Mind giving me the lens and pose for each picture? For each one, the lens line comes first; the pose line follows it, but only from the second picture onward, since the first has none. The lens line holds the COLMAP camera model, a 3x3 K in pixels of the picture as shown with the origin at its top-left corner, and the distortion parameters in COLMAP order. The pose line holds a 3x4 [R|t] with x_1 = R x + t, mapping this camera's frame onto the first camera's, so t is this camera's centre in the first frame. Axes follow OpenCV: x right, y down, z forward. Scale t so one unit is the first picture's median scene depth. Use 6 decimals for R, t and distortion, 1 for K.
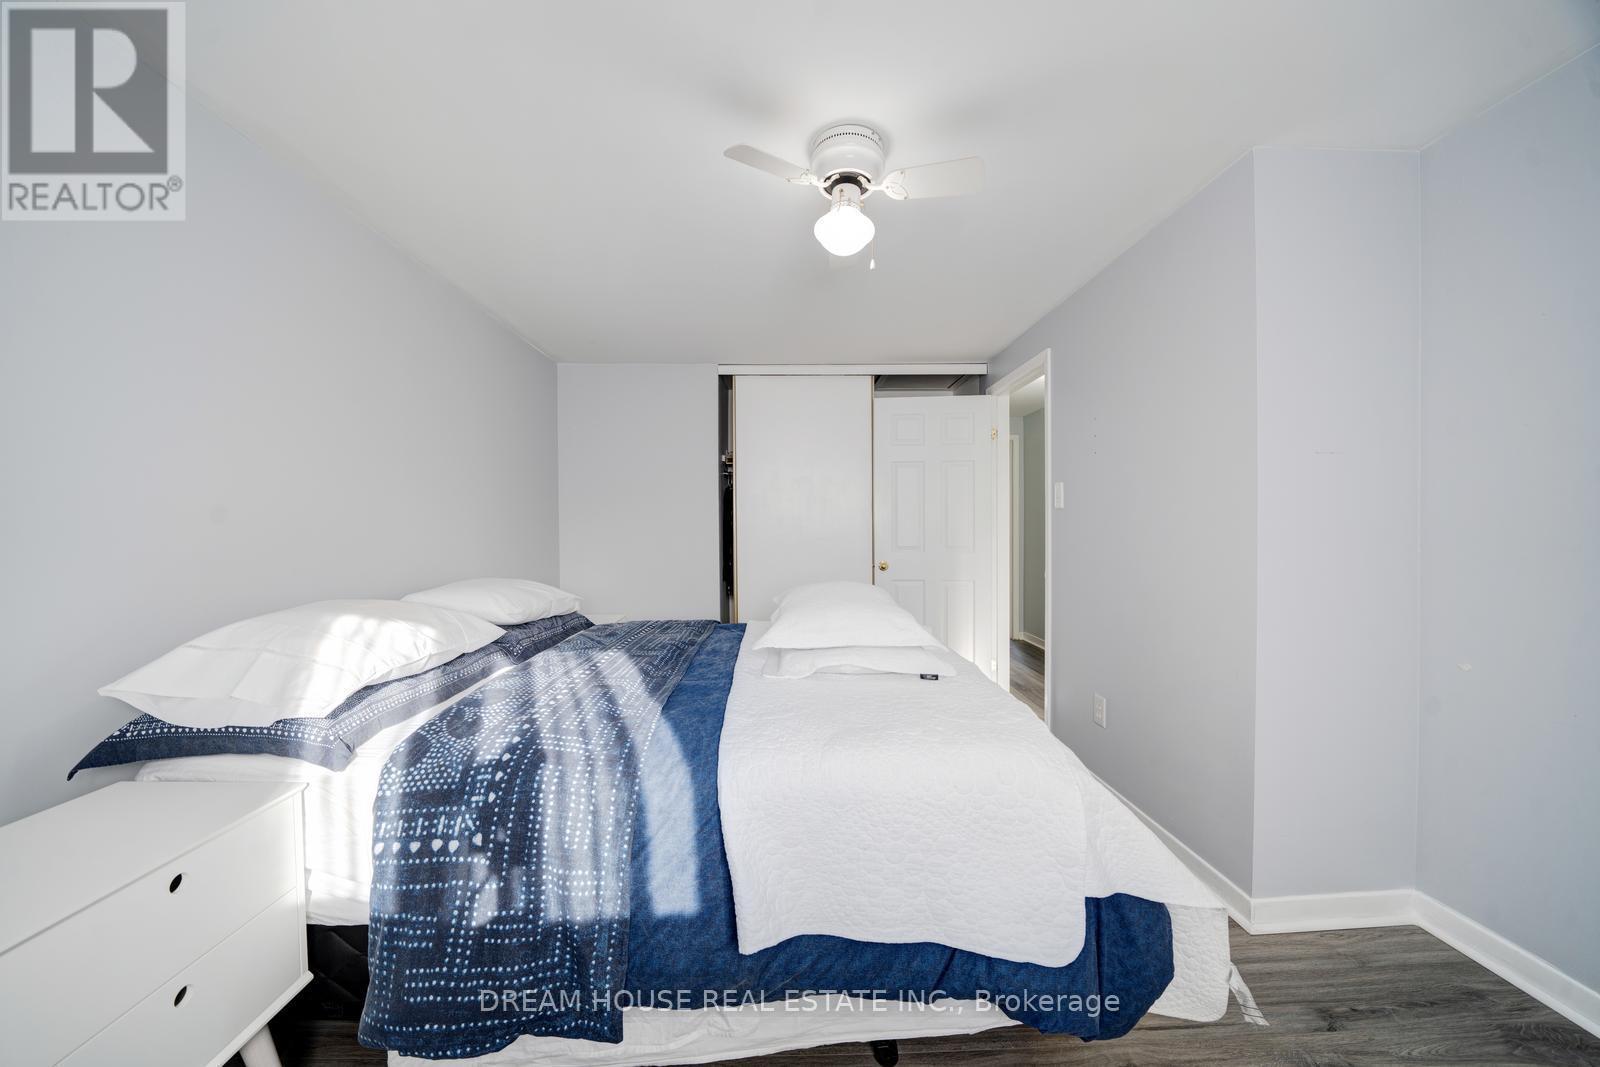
lens RADIAL K [[565.6, 0, 805.8], [0, 565.6, 537.2], [0, 0, 1]] dist [-0.022573, 0.000151]
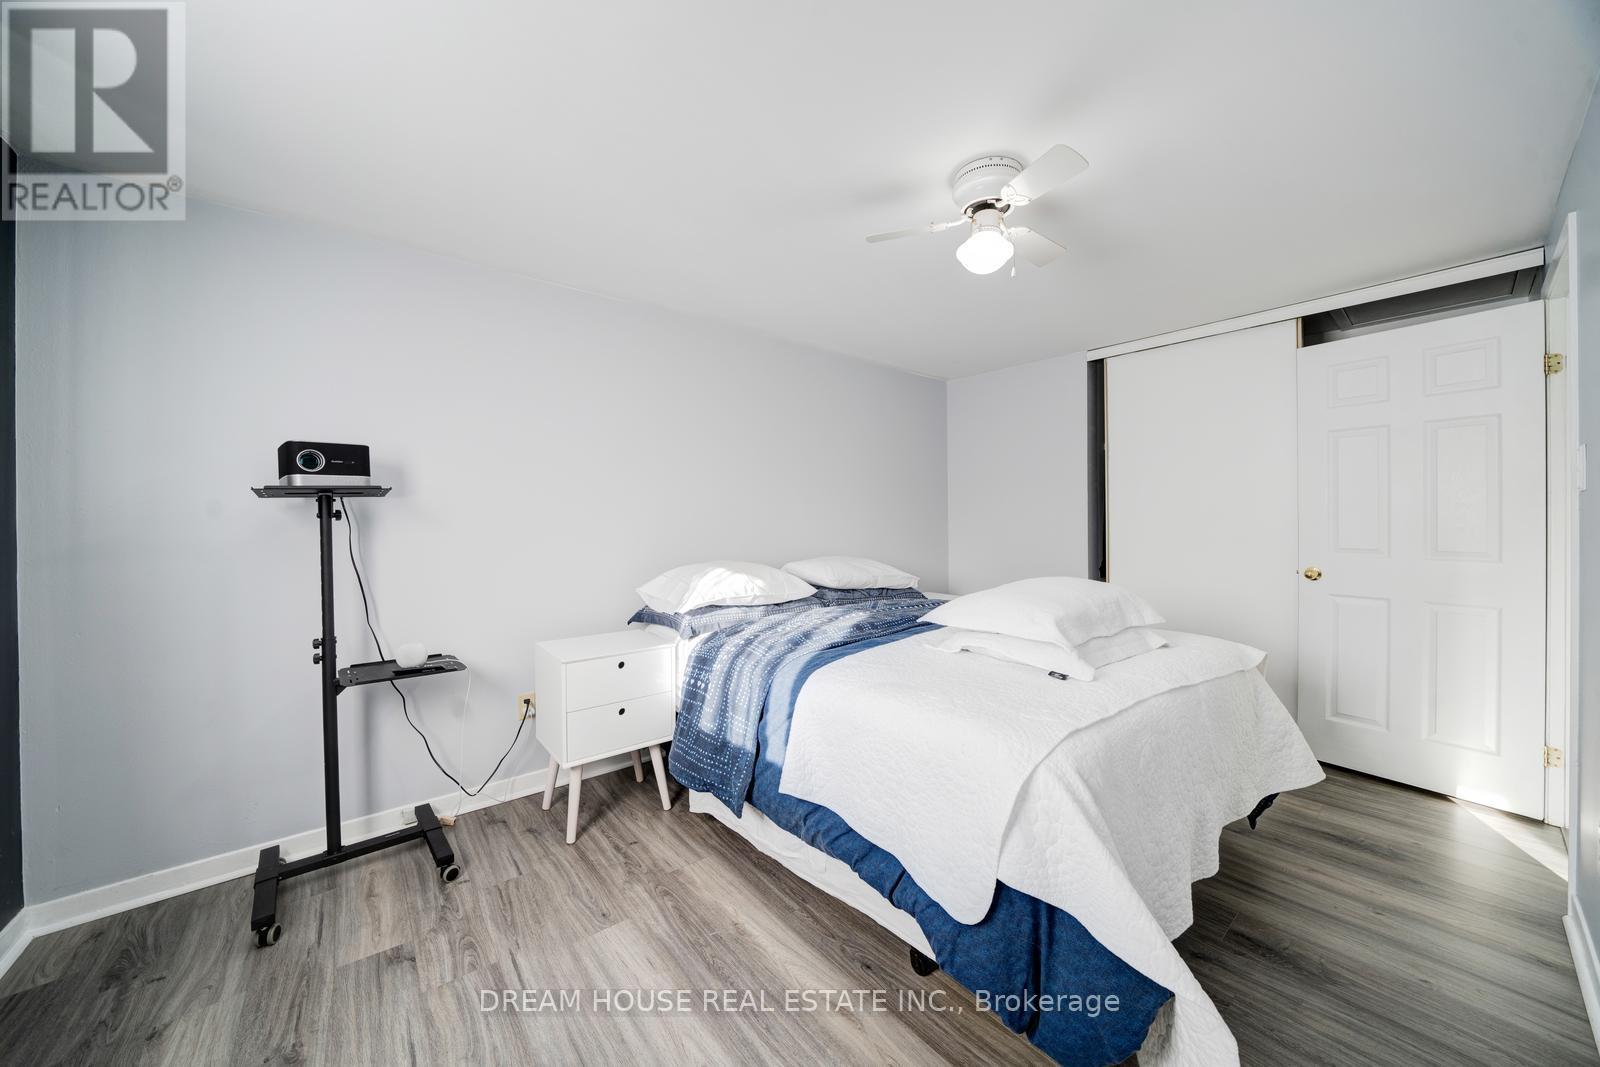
lens RADIAL K [[589.6, 0, 800.1], [0, 589.6, 527.7], [0, 0, 1]] dist [-0.027157, -0.000051]
pose [[0.590473, 0.012034, -0.806968, 0.980256], [-0.013086, 0.999900, 0.005336, -0.010546], [0.806951, 0.007409, 0.590571, 0.047080]]
